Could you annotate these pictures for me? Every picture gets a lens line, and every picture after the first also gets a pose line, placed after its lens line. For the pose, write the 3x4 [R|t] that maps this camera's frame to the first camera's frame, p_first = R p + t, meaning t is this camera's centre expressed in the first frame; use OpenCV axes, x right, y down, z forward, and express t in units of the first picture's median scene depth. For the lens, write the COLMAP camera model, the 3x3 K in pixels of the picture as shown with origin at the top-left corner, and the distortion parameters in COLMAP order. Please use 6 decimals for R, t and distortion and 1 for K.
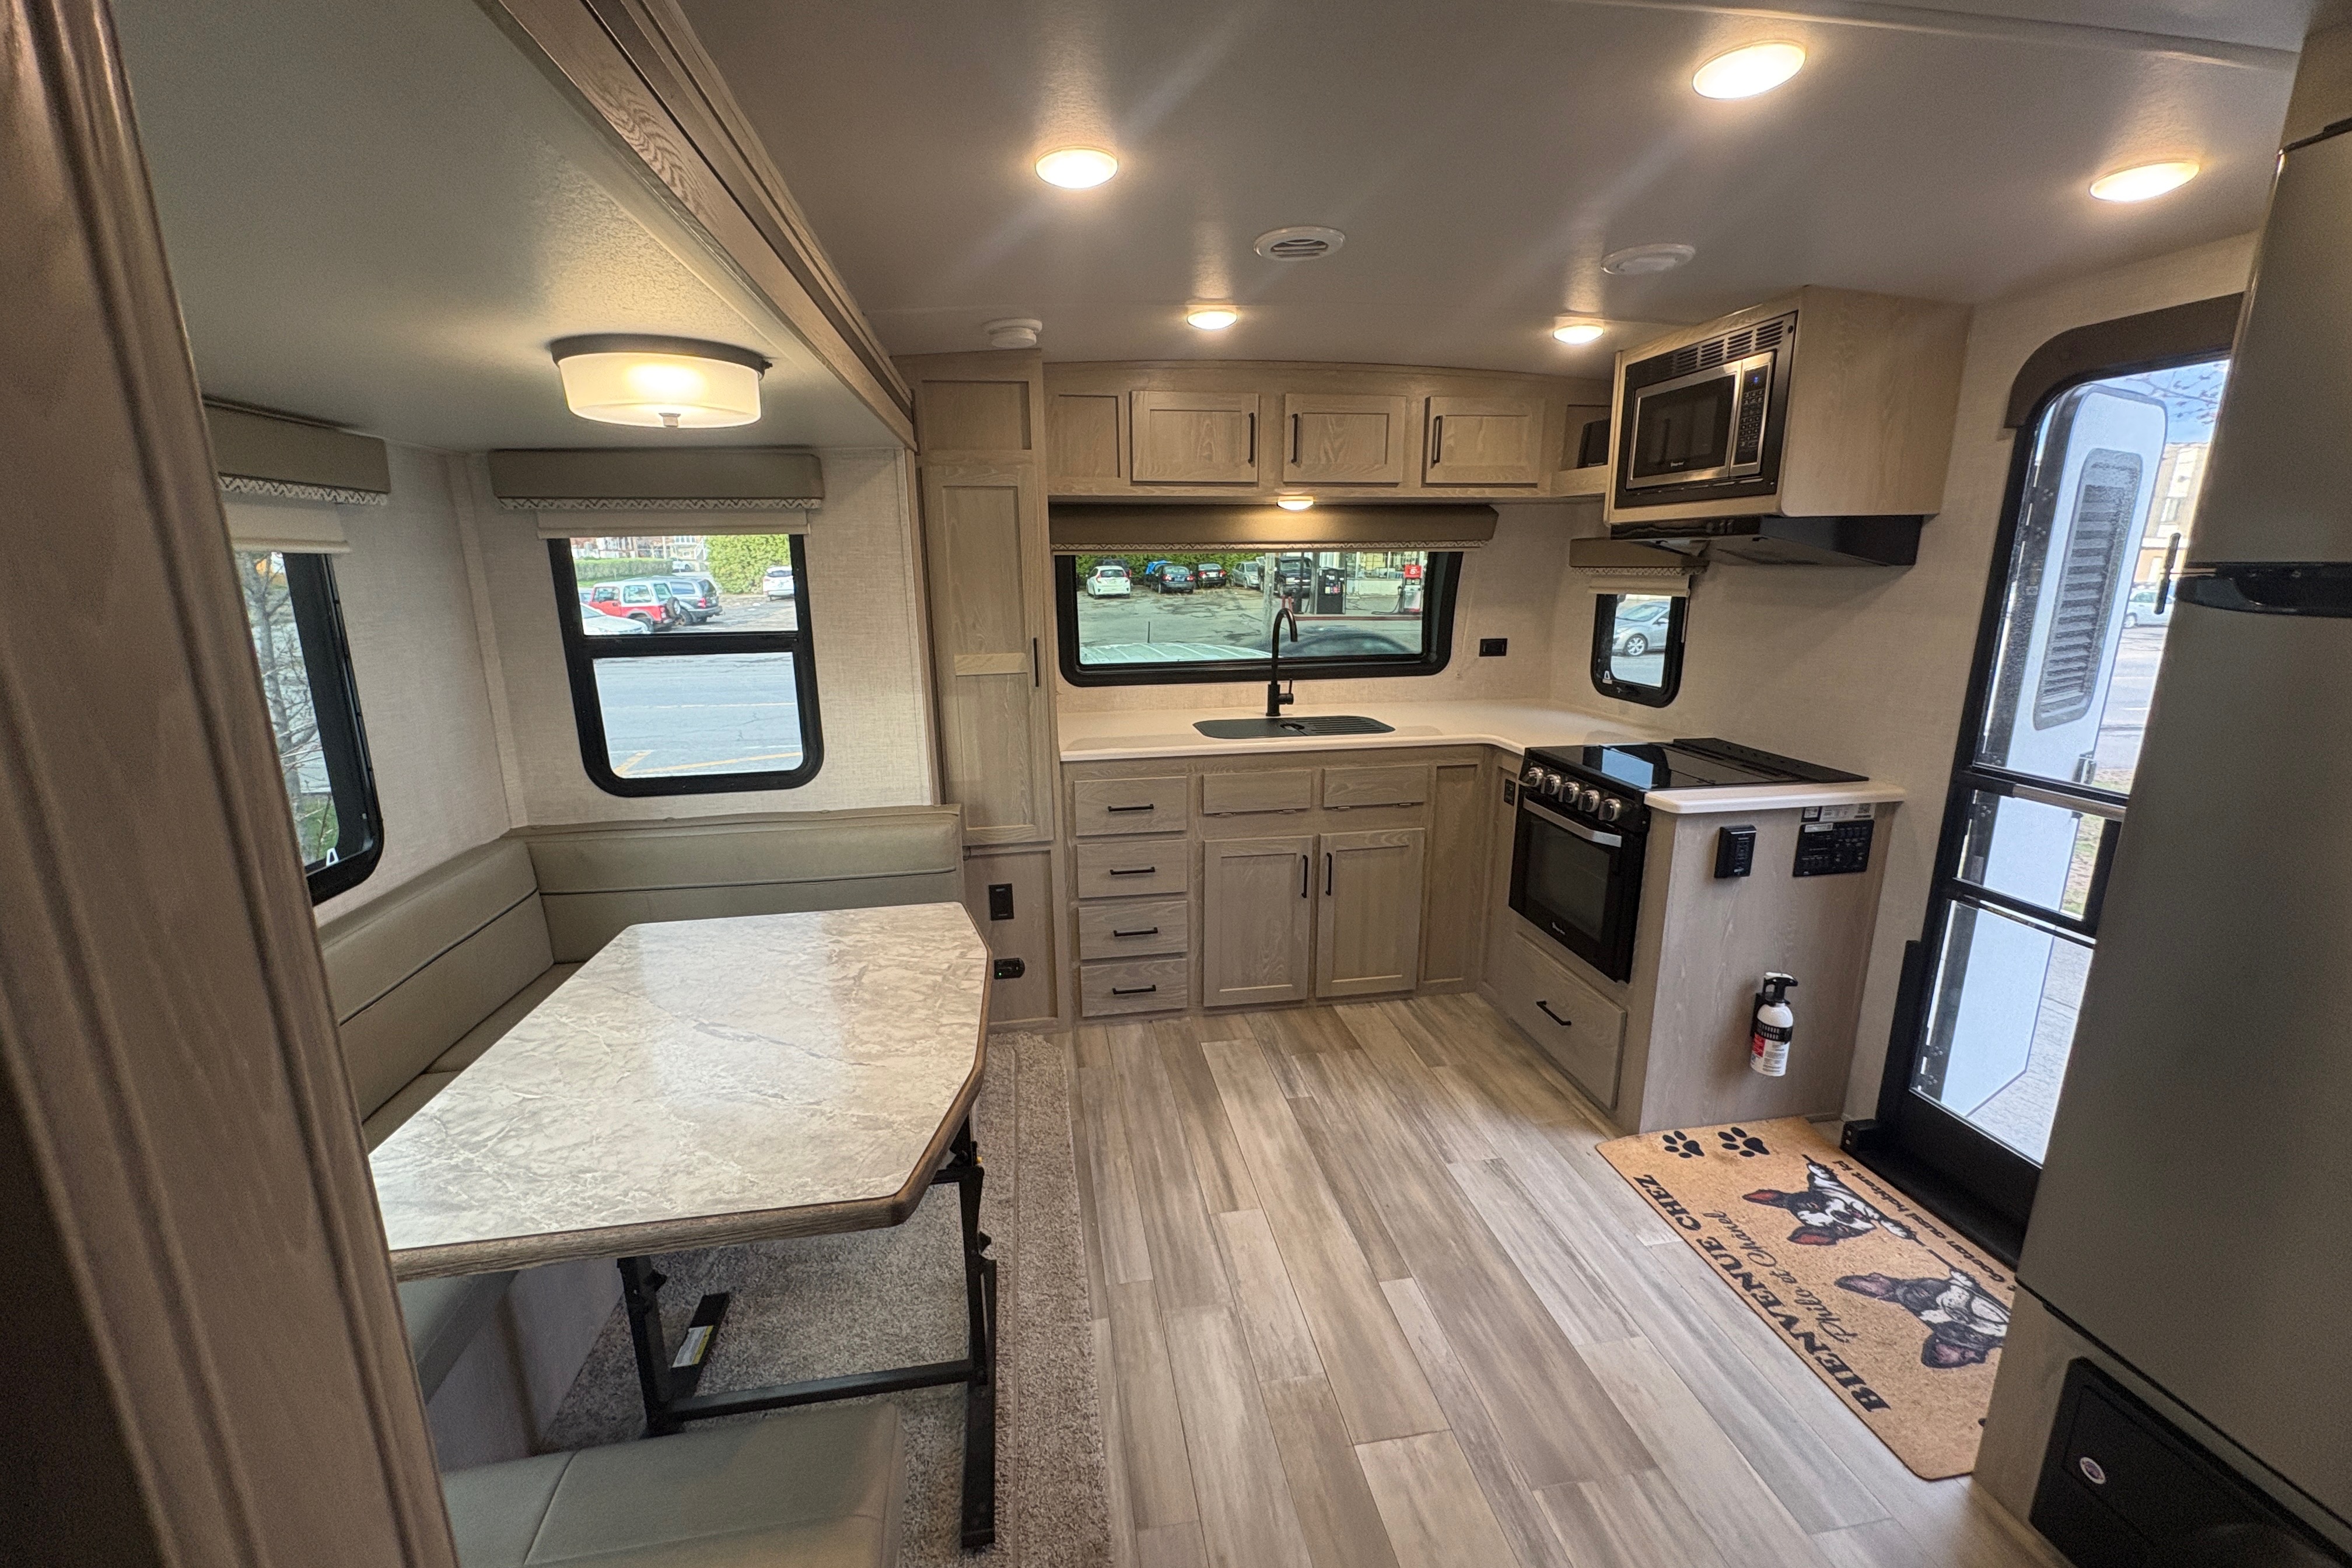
lens RADIAL K [[929.2, 0, 1185.5], [0, 929.2, 776.9], [0, 0, 1]] dist [-0.001567, 0.000049]
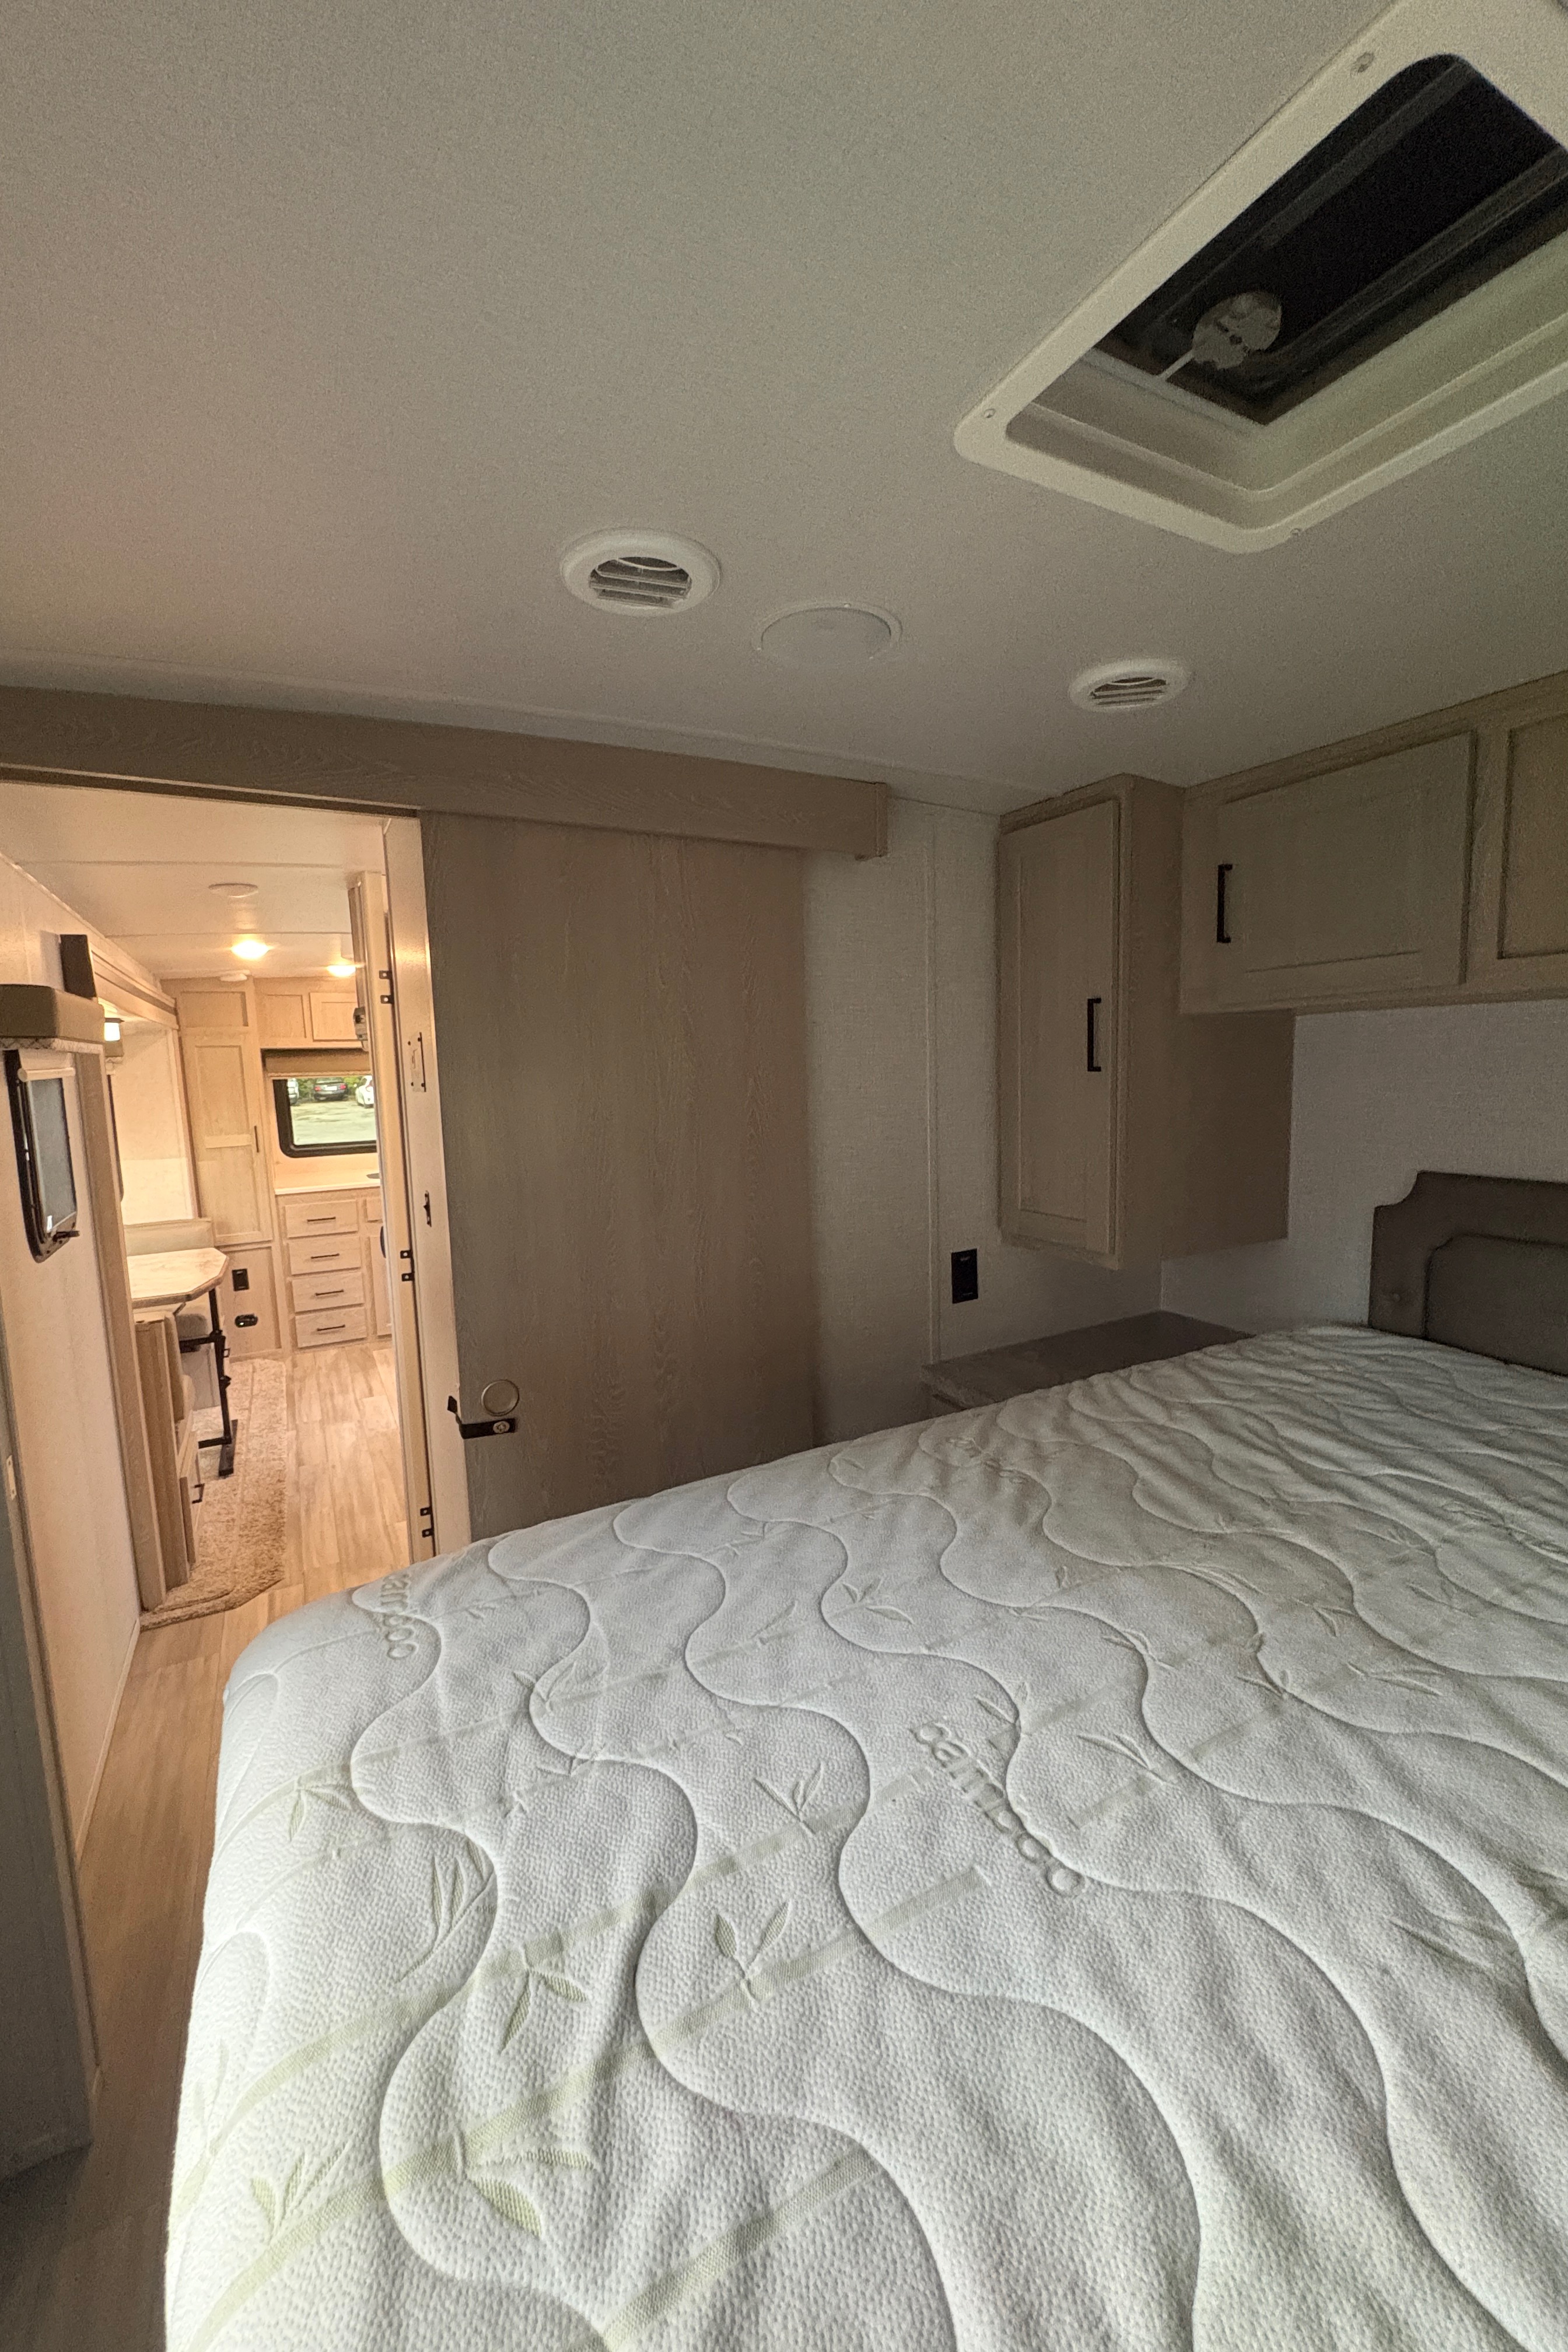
lens RADIAL K [[929.2, 0, 779.5], [0, 929.2, 1162.0], [0, 0, 1]] dist [-0.001567, 0.000049]
pose [[0.949682, -0.060442, 0.307329, 0.248855], [0.097129, 0.989664, -0.105505, 0.210955], [-0.297776, 0.130047, 0.945736, -1.007122]]
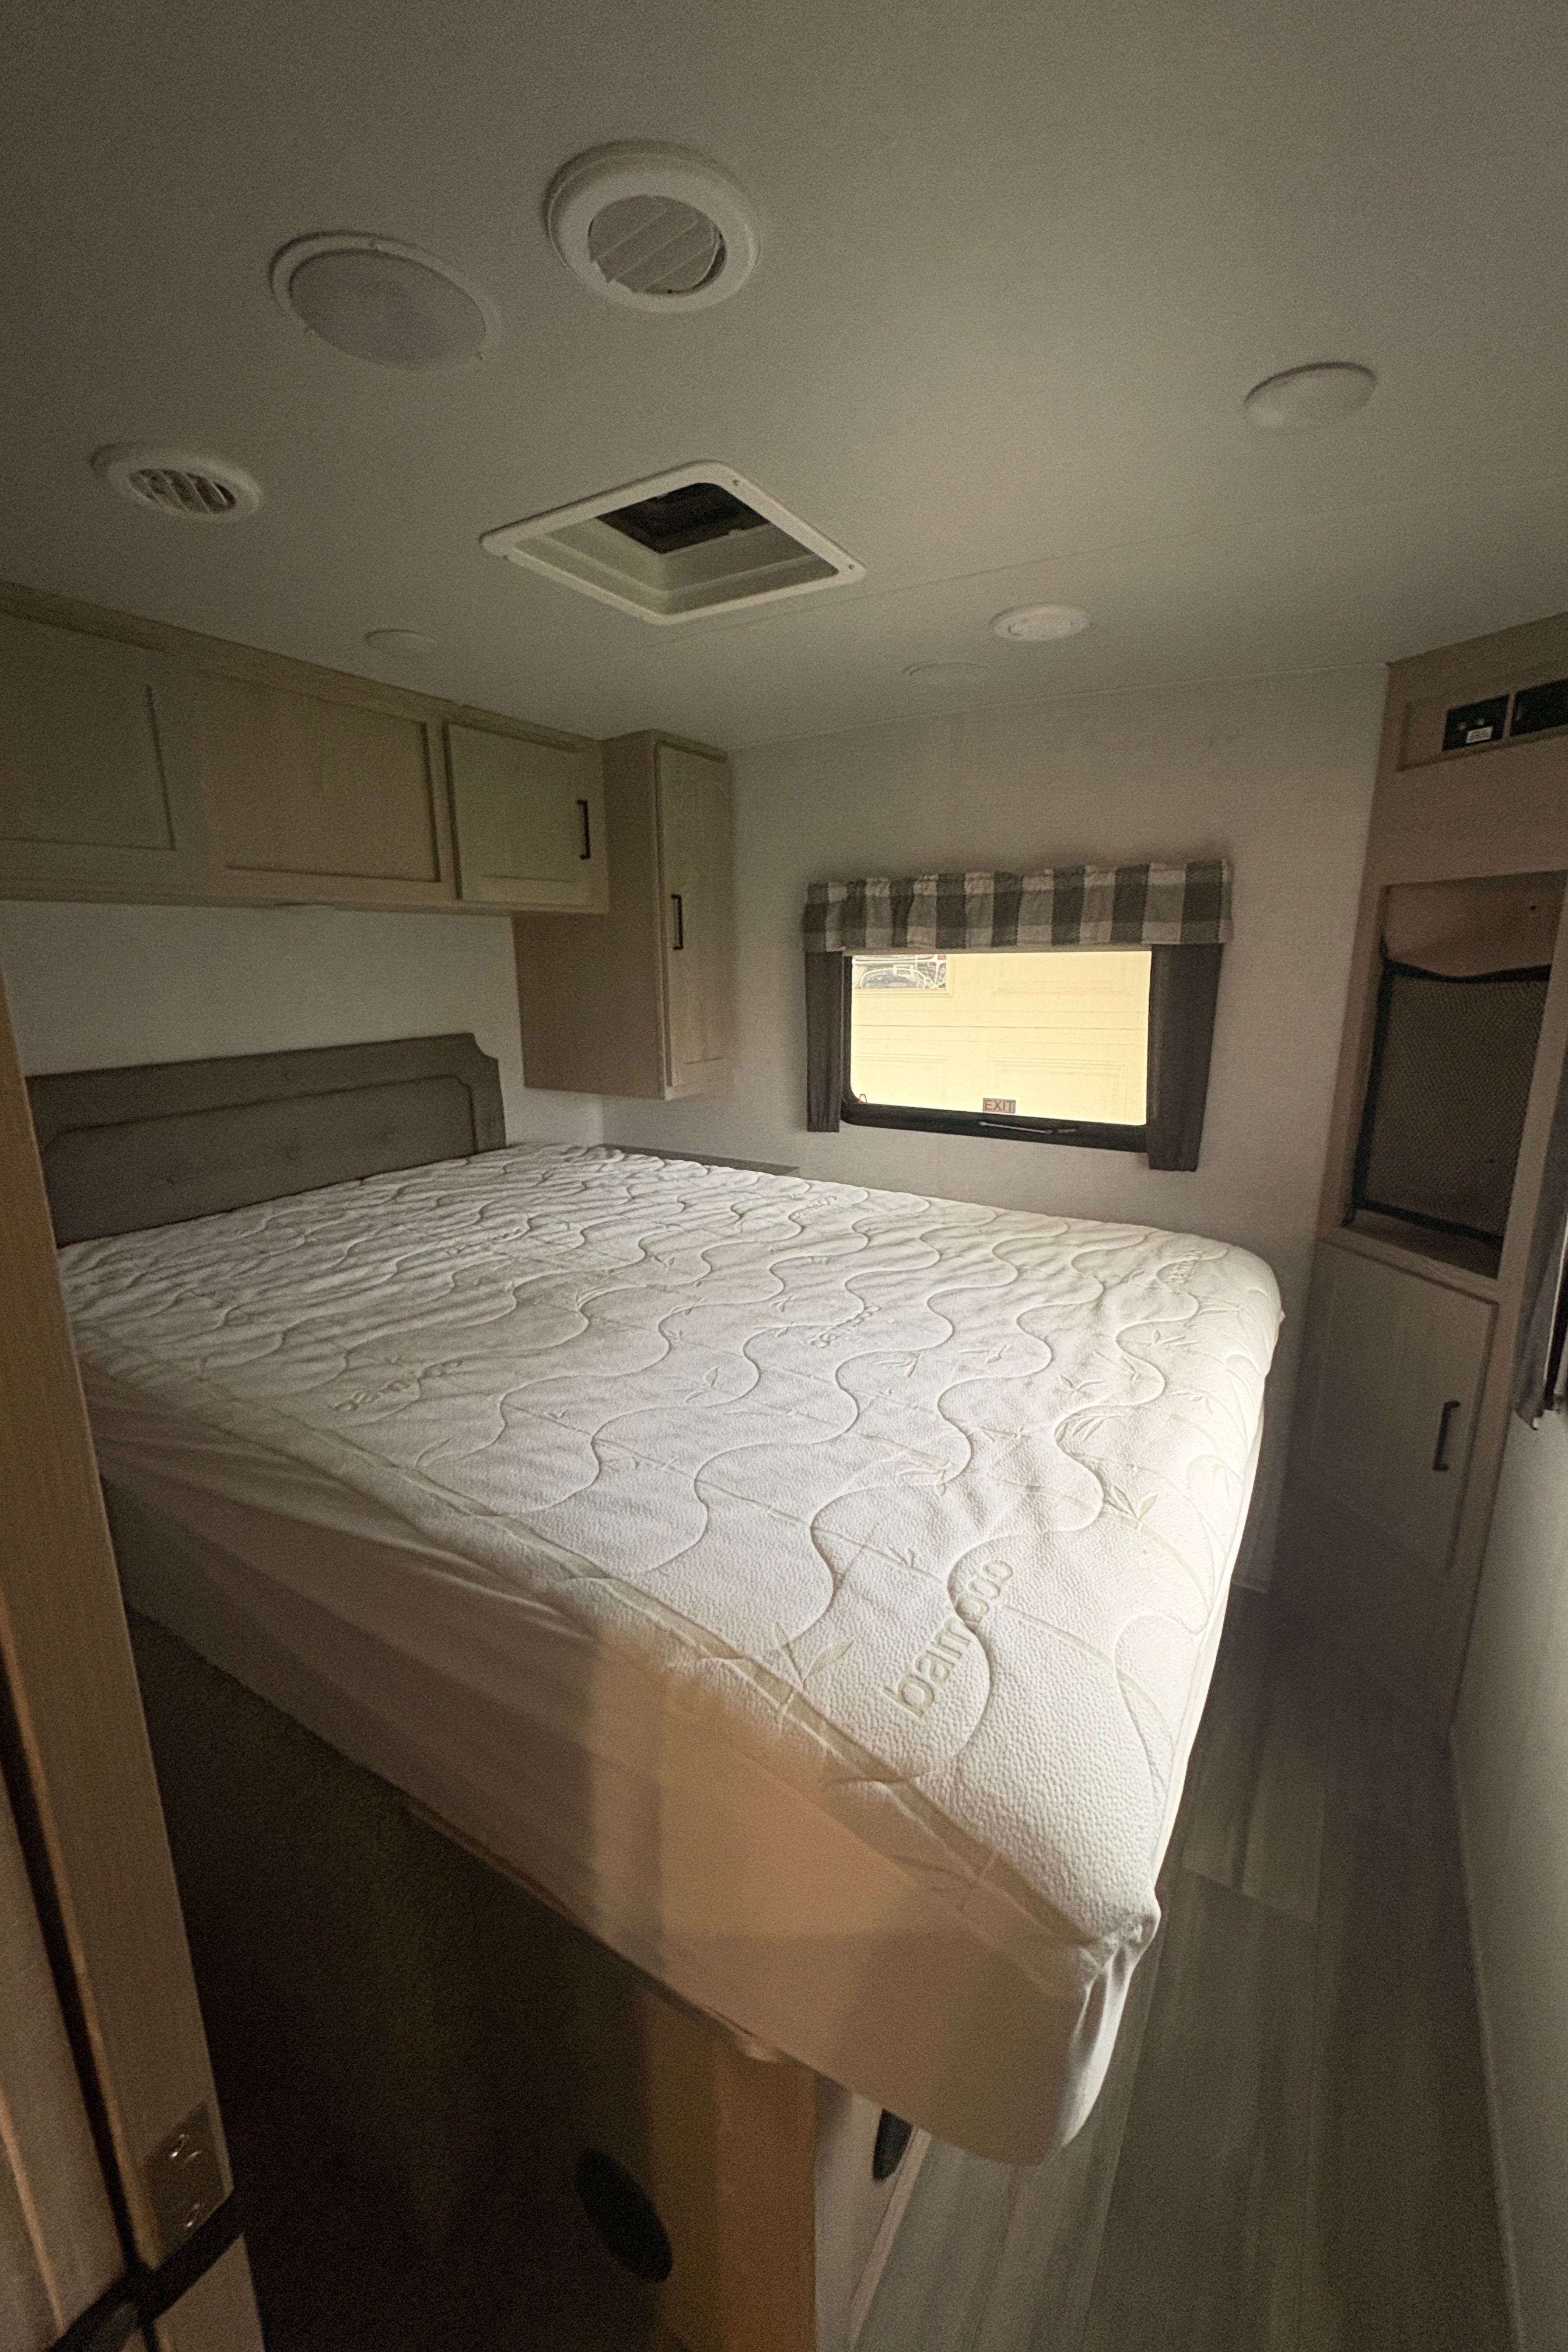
lens RADIAL K [[929.2, 0, 786.7], [0, 929.2, 1170.3], [0, 0, 1]] dist [-0.001567, 0.000049]
pose [[-0.751413, -0.146682, 0.643321, -0.192097], [0.153713, 0.909239, 0.386854, -0.117515], [-0.641678, 0.389575, -0.660667, 0.563830]]
